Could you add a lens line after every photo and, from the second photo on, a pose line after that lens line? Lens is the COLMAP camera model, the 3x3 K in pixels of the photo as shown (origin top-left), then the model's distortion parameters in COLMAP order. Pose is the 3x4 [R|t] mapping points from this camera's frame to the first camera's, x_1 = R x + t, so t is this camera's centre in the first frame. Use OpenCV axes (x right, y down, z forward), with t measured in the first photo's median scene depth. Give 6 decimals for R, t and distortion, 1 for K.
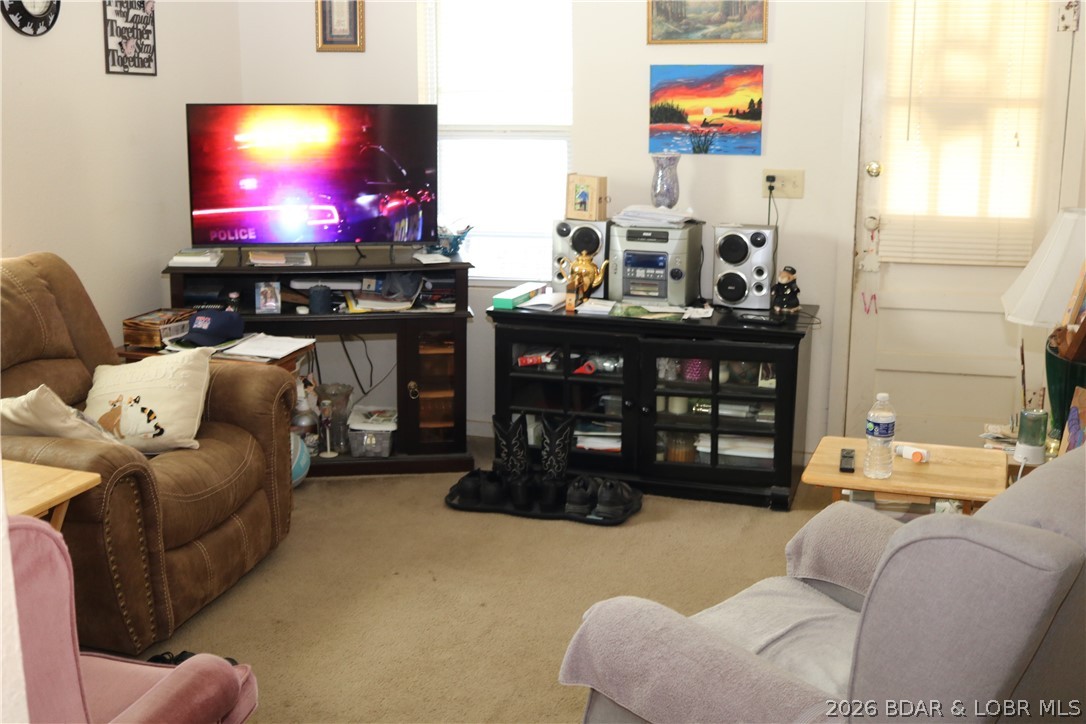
lens RADIAL K [[1207.3, 0, 543.0], [0, 1207.3, 362.0], [0, 0, 1]] dist [-0.123287, 0.112950]
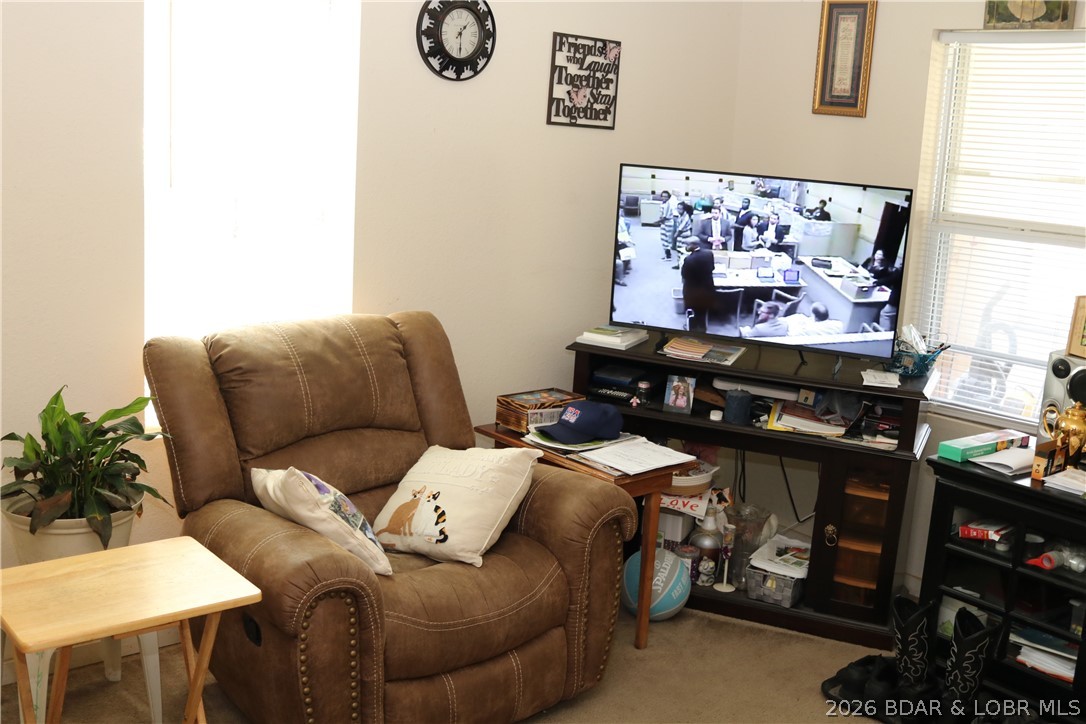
lens RADIAL K [[1207.3, 0, 543.0], [0, 1207.3, 362.0], [0, 0, 1]] dist [-0.123287, 0.112950]
pose [[0.838952, 0.151324, -0.522744, 0.139707], [-0.171807, 0.985086, 0.009429, -0.069441], [0.516374, 0.081900, 0.852438, 0.217318]]
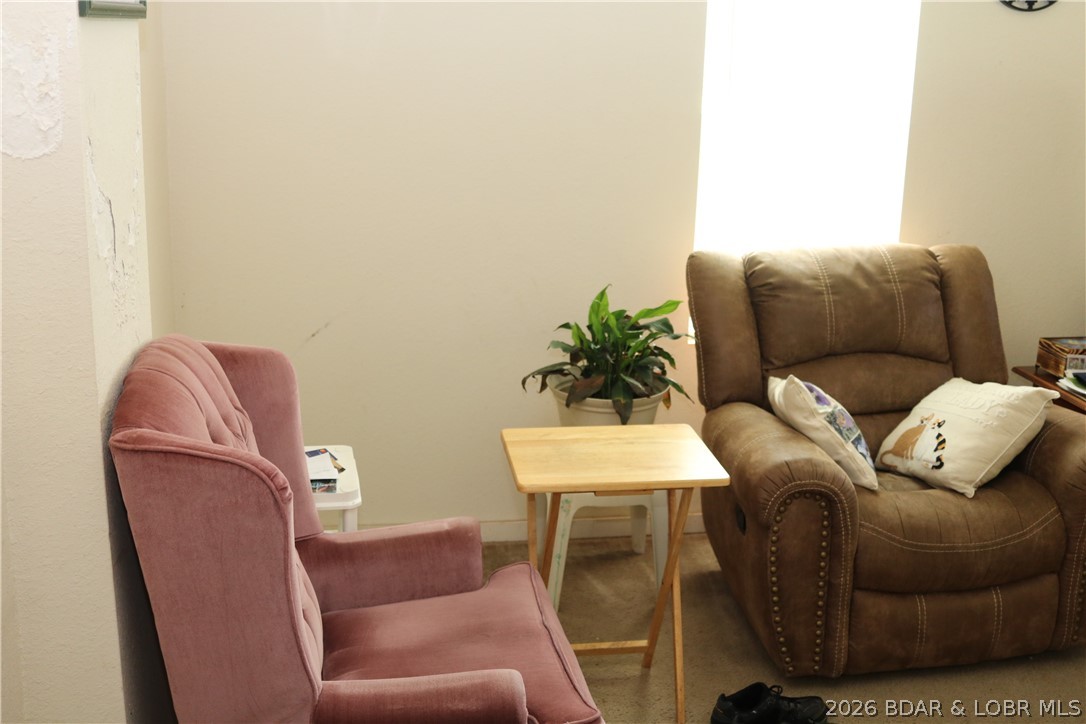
lens RADIAL K [[1207.3, 0, 543.0], [0, 1207.3, 362.0], [0, 0, 1]] dist [-0.123287, 0.112950]
pose [[0.436329, 0.245753, -0.865577, 0.230738], [-0.221861, 0.961662, 0.161196, -0.071761], [0.872006, 0.121703, 0.474123, 0.246731]]
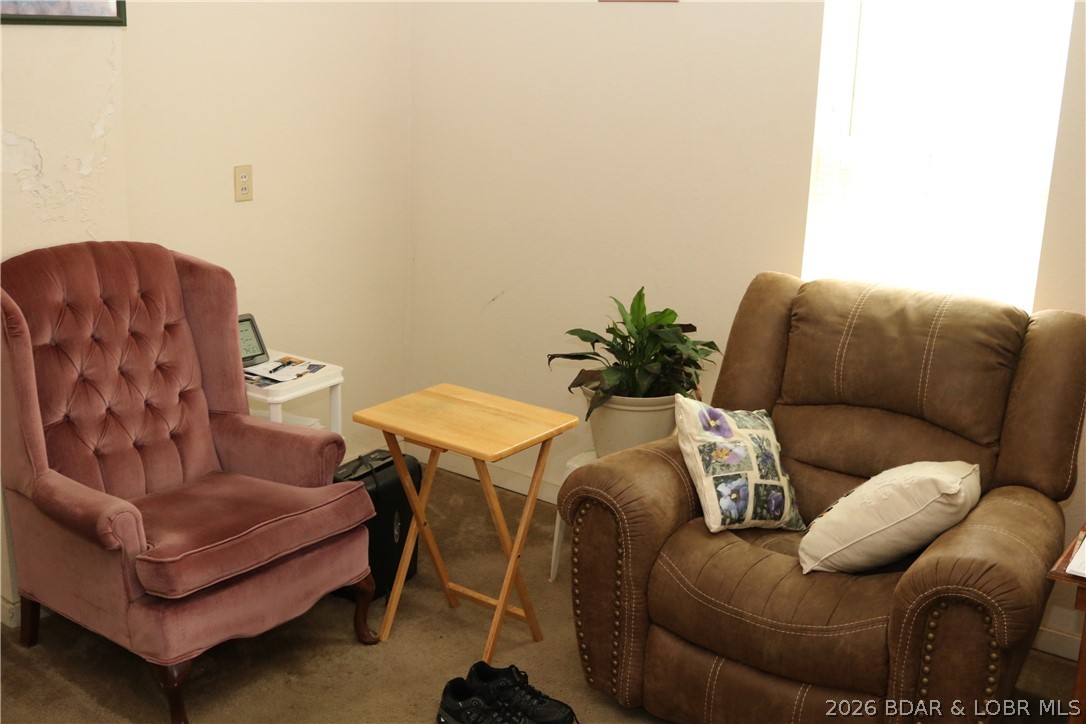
lens RADIAL K [[1207.3, 0, 543.0], [0, 1207.3, 362.0], [0, 0, 1]] dist [-0.123287, 0.112950]
pose [[-0.338817, 0.233353, -0.911454, 0.325119], [-0.241087, 0.914876, 0.323849, -0.196603], [0.909439, 0.329466, -0.253717, 0.783879]]
